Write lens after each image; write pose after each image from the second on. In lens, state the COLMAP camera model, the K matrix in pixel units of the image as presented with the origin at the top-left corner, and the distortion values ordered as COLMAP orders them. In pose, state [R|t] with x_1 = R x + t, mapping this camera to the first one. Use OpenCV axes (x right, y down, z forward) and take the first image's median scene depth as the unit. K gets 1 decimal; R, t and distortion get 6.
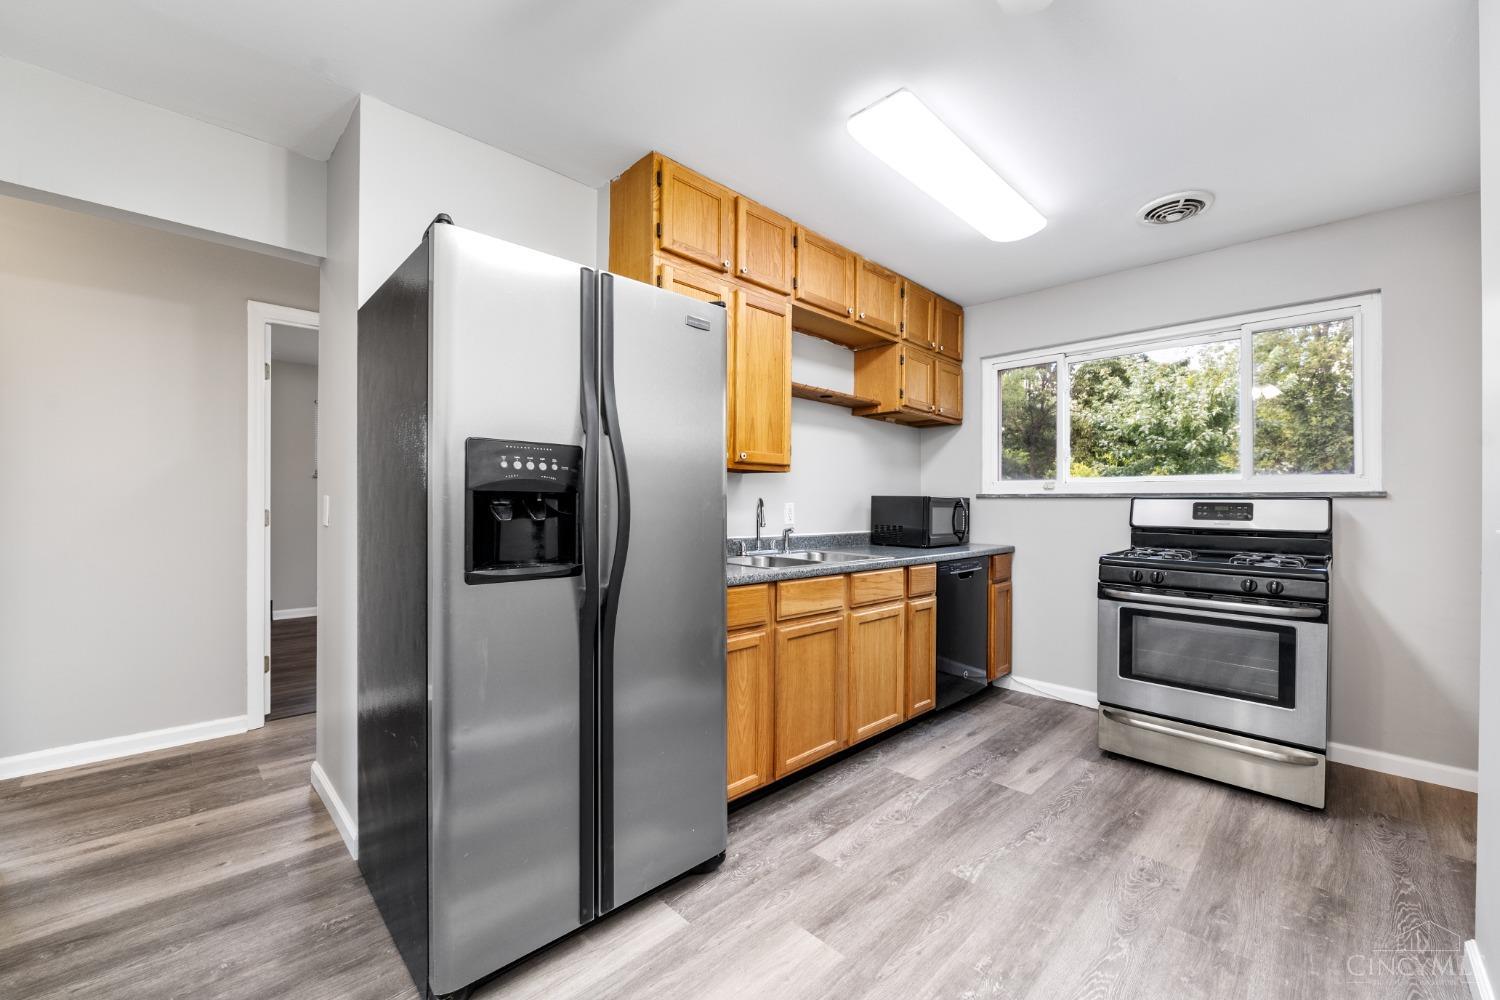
lens RADIAL K [[595.6, 0, 741.8], [0, 595.6, 498.5], [0, 0, 1]] dist [-0.009937, -0.000724]
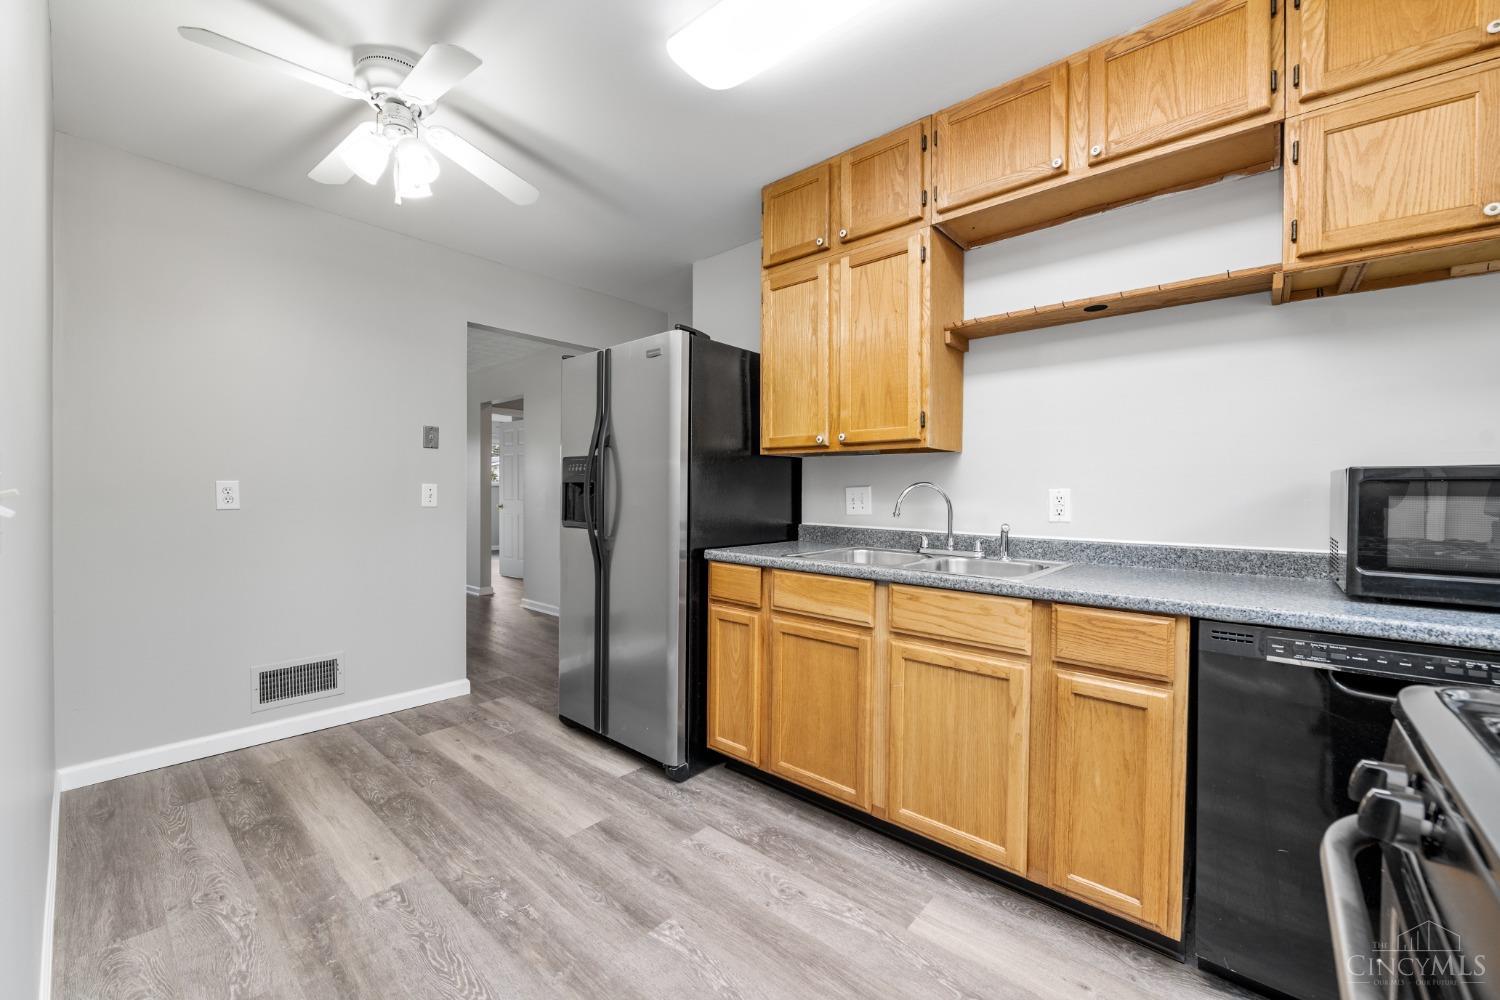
lens RADIAL K [[595.6, 0, 745.6], [0, 595.6, 500.2], [0, 0, 1]] dist [-0.009937, -0.000724]
pose [[0.082393, 0.002672, -0.996596, 1.002382], [-0.000858, 0.999996, 0.002610, 0.025915], [0.996600, 0.000640, 0.082395, 0.863481]]
